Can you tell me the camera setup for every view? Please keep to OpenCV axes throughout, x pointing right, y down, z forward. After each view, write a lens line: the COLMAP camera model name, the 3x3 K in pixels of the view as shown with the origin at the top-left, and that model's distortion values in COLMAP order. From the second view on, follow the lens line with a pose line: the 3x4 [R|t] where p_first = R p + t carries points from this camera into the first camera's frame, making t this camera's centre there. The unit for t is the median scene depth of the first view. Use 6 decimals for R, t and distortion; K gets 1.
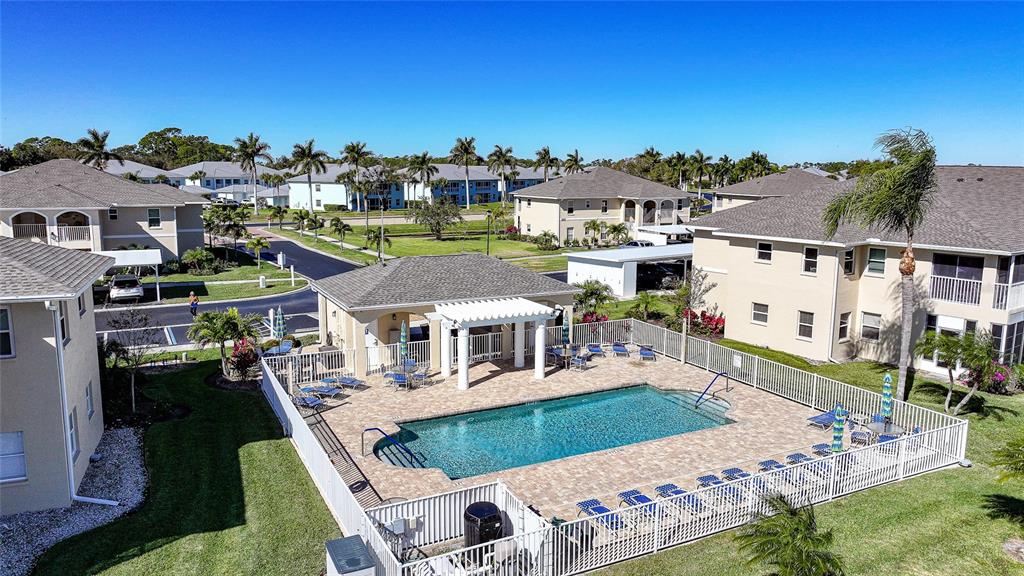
lens RADIAL K [[703.8, 0, 510.7], [0, 703.8, 285.7], [0, 0, 1]] dist [0.008842, 0.002661]
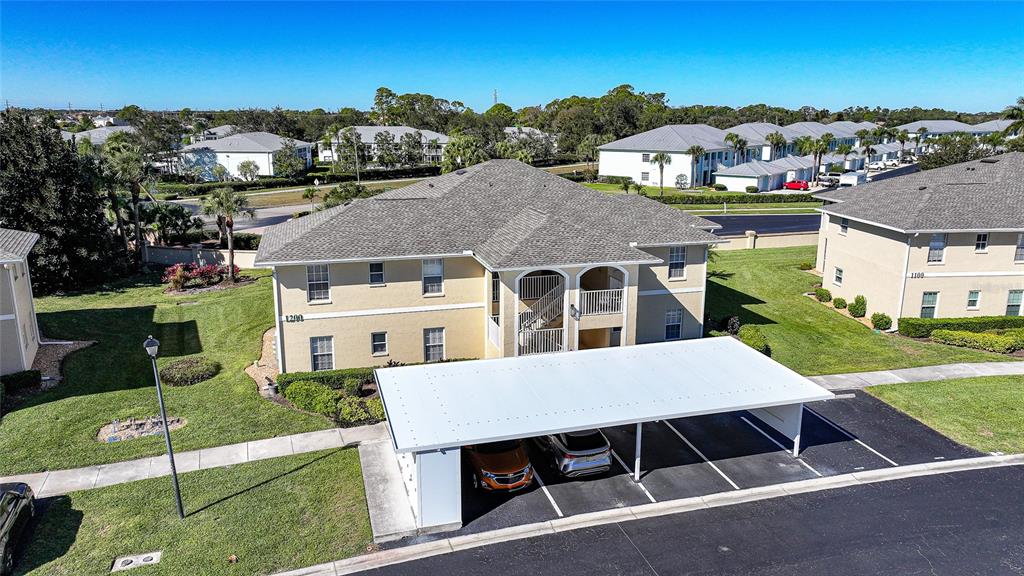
lens RADIAL K [[703.8, 0, 518.2], [0, 703.8, 289.3], [0, 0, 1]] dist [0.008842, 0.002661]
pose [[0.977858, 0.044747, -0.204432, -0.514828], [-0.026888, 0.995640, 0.089319, -0.123516], [0.207537, -0.081844, 0.974797, 0.384148]]
